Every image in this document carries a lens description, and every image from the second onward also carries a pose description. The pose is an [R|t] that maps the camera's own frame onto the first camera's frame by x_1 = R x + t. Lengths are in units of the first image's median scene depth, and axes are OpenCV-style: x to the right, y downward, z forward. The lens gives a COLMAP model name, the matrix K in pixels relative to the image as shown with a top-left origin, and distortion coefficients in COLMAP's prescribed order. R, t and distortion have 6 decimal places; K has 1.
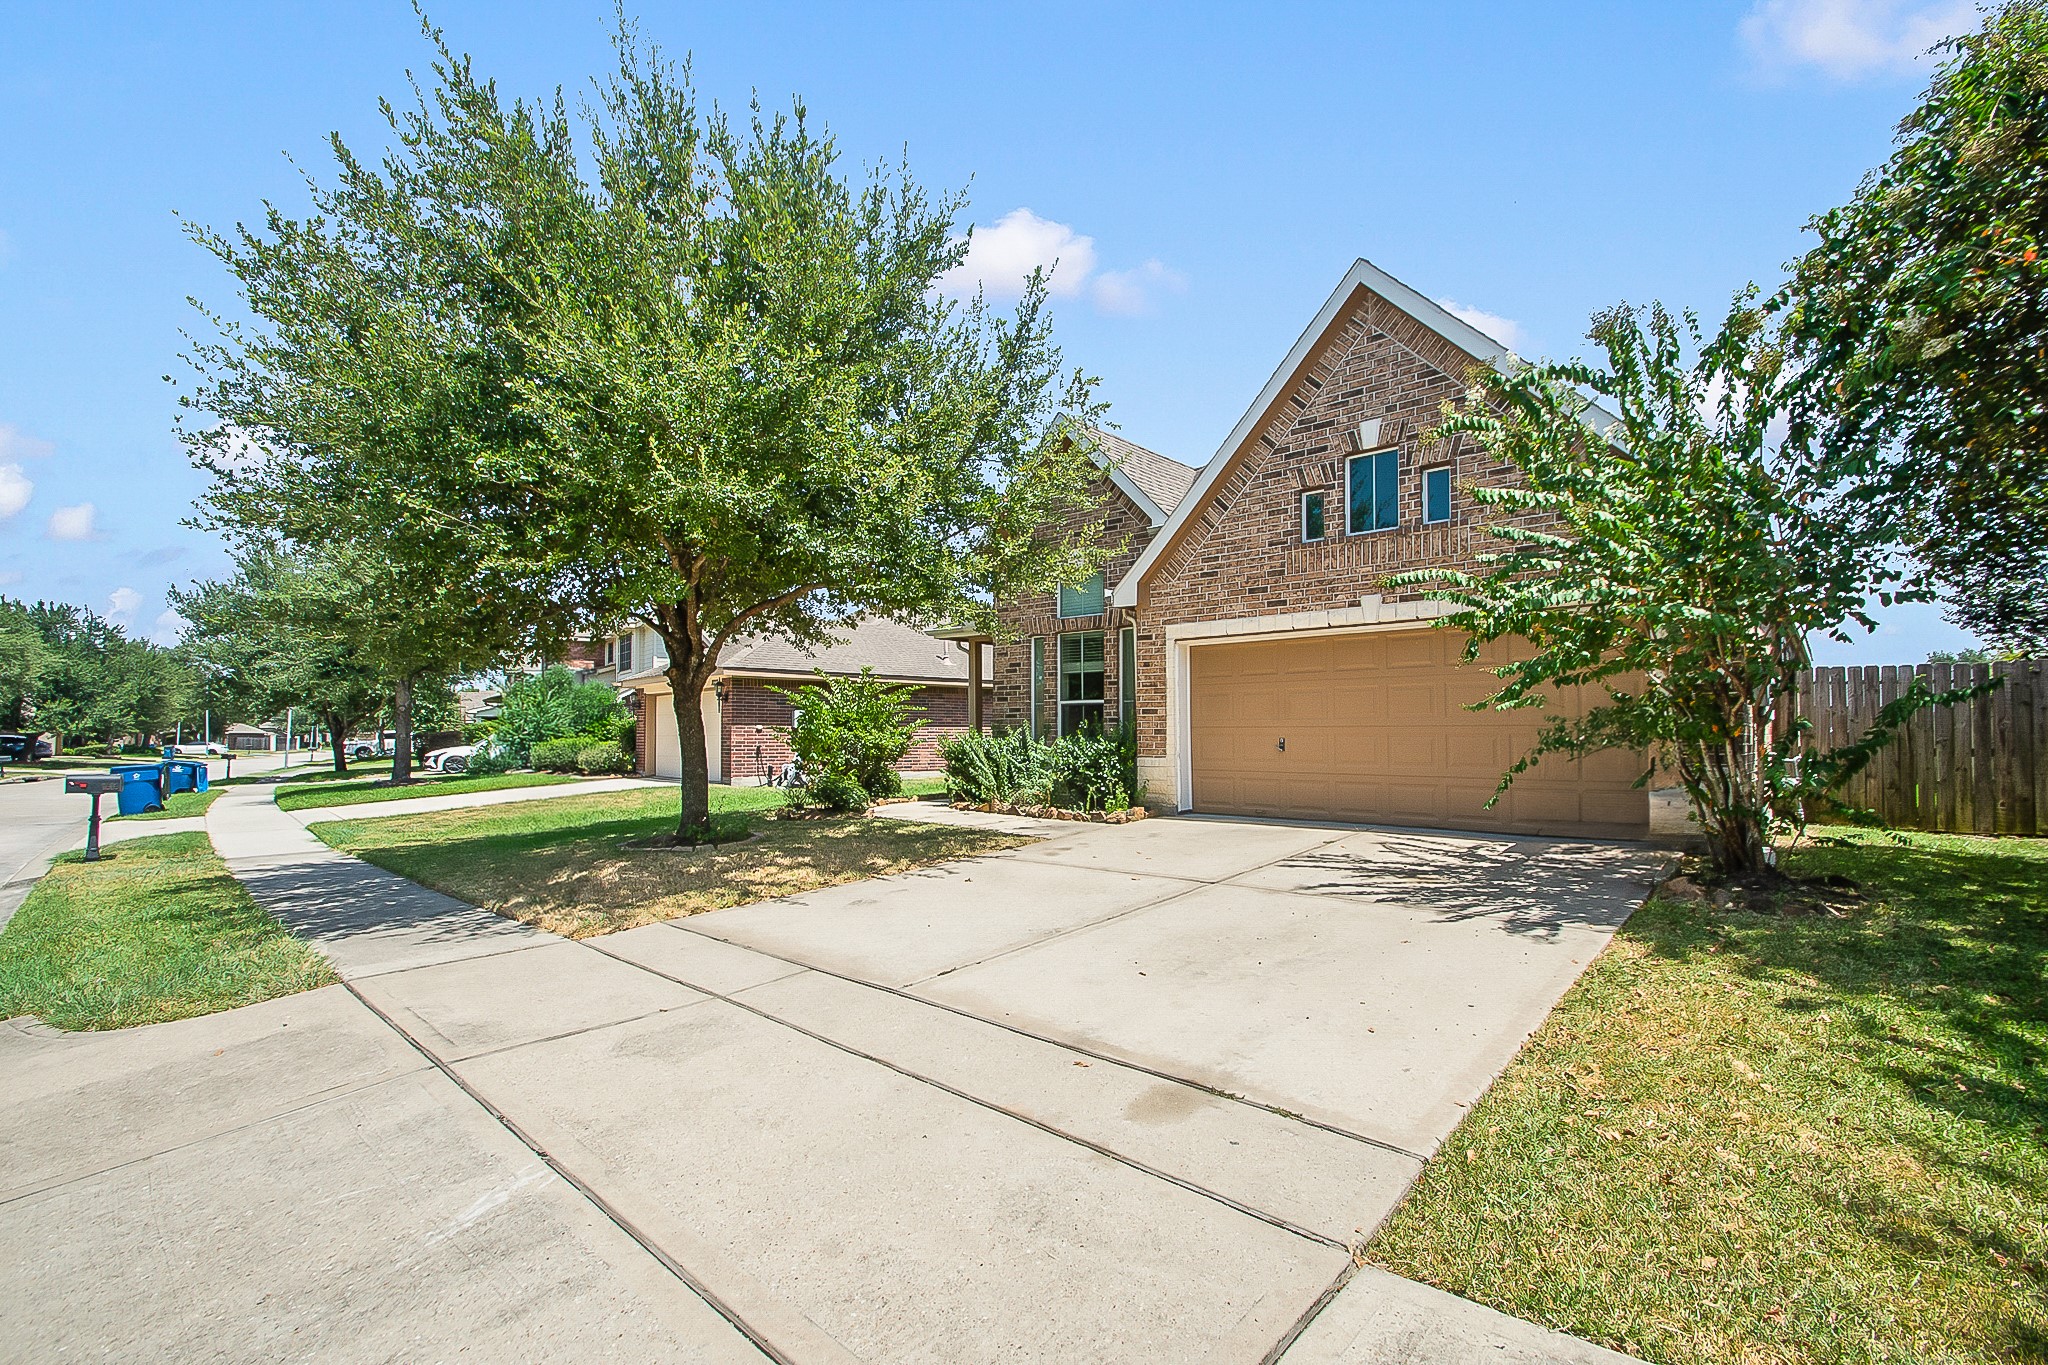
lens RADIAL K [[923.8, 0, 1025.8], [0, 923.8, 691.7], [0, 0, 1]] dist [0.014983, -0.010576]
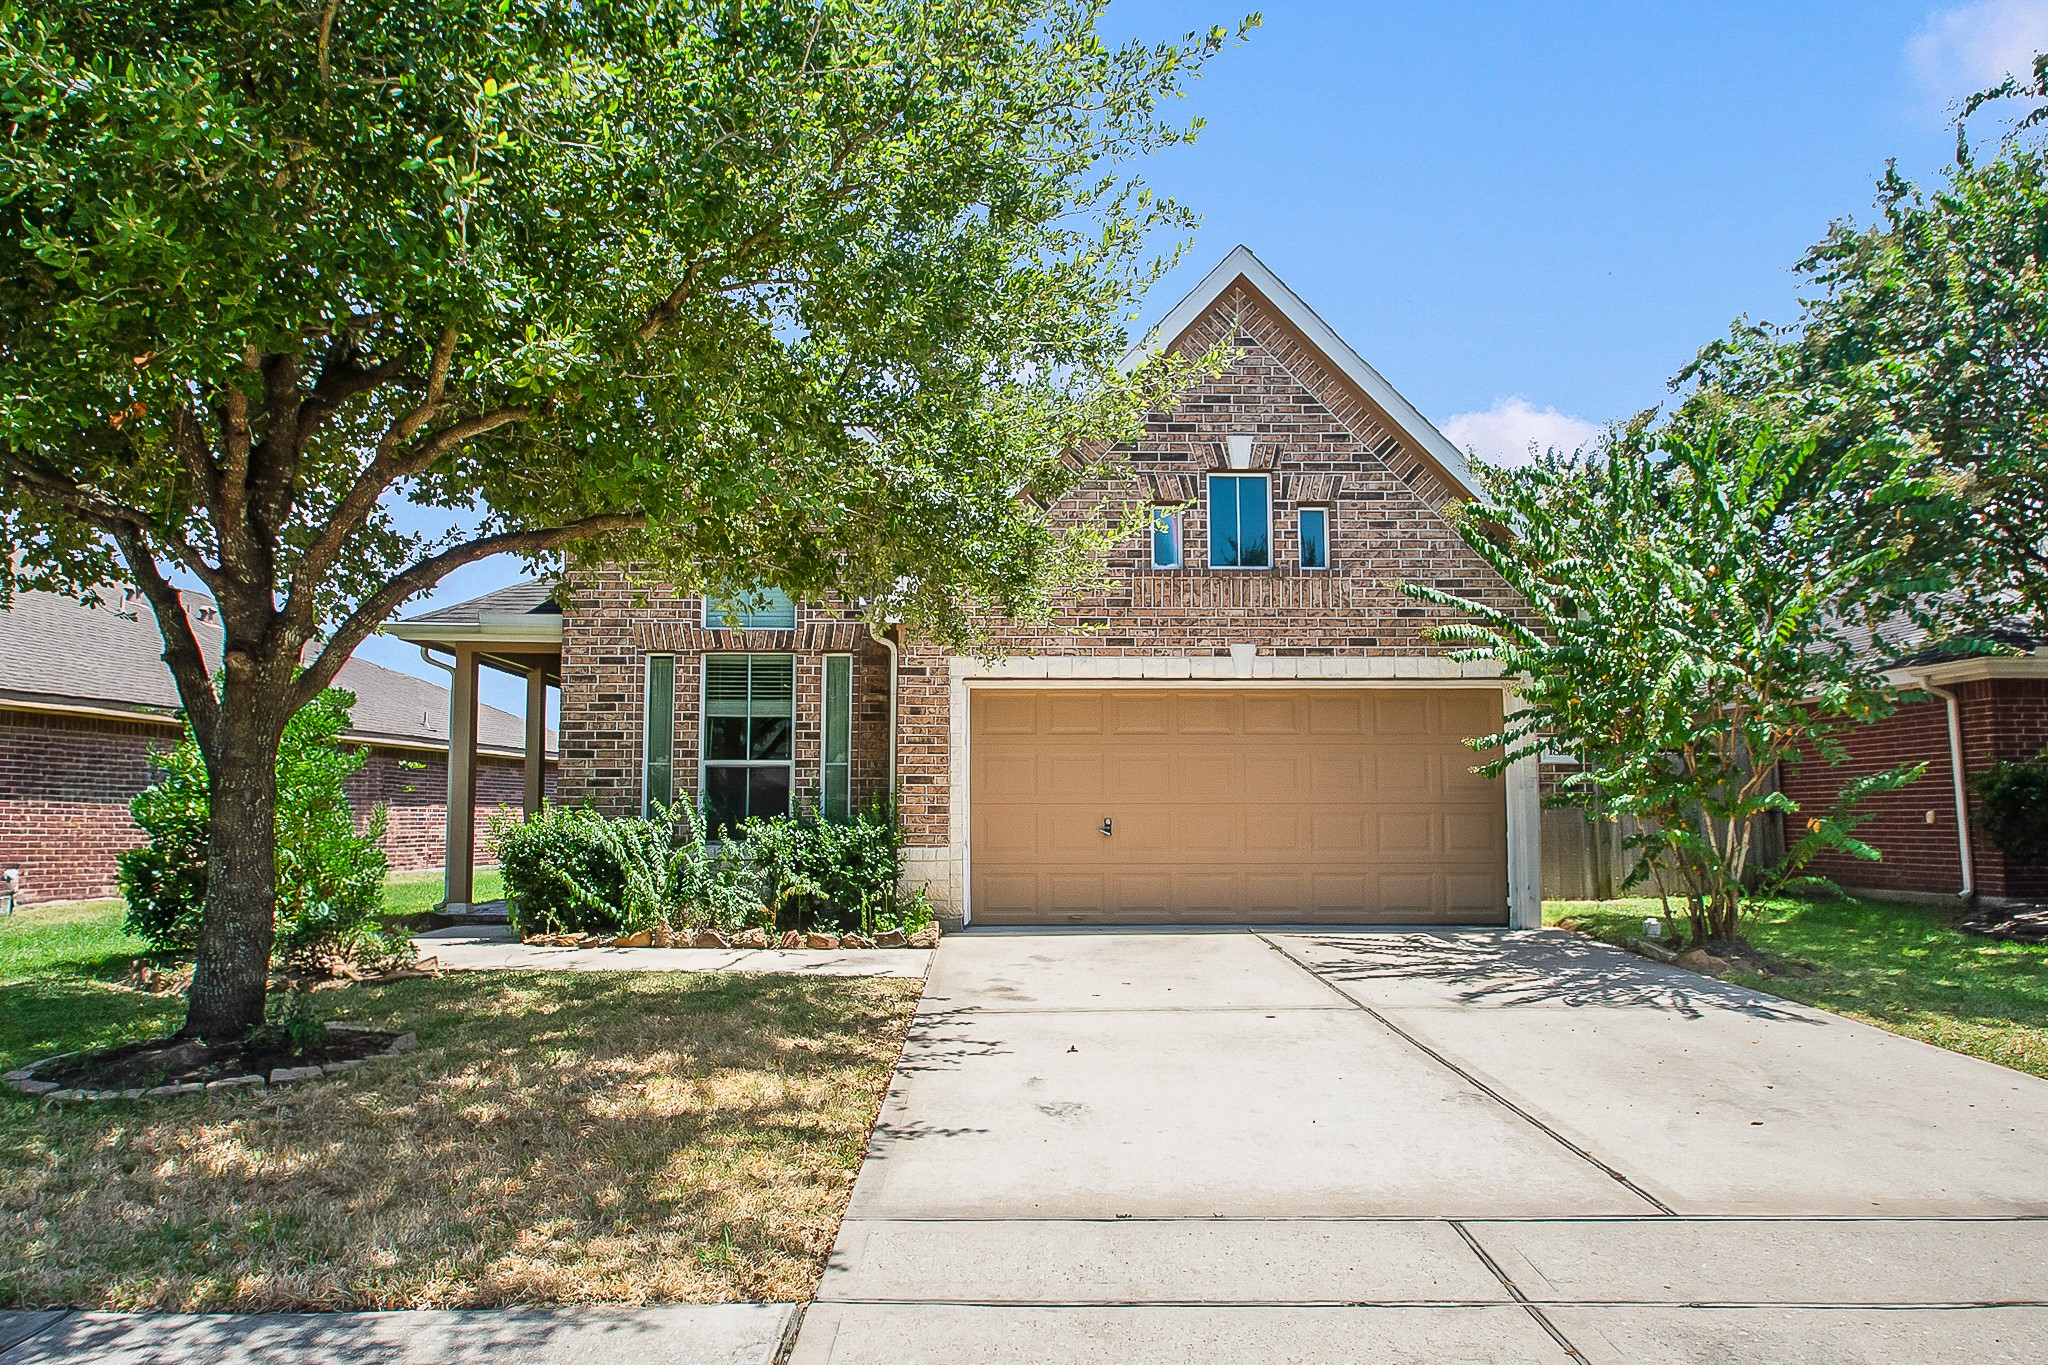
lens RADIAL K [[1228.0, 0, 1026.6], [0, 1228.0, 688.2], [0, 0, 1]] dist [-0.005620, -0.002744]
pose [[0.726980, 0.074235, 0.682634, -0.484761], [-0.031869, 0.996715, -0.074451, 0.021291], [-0.685919, 0.032369, 0.726958, 0.320603]]
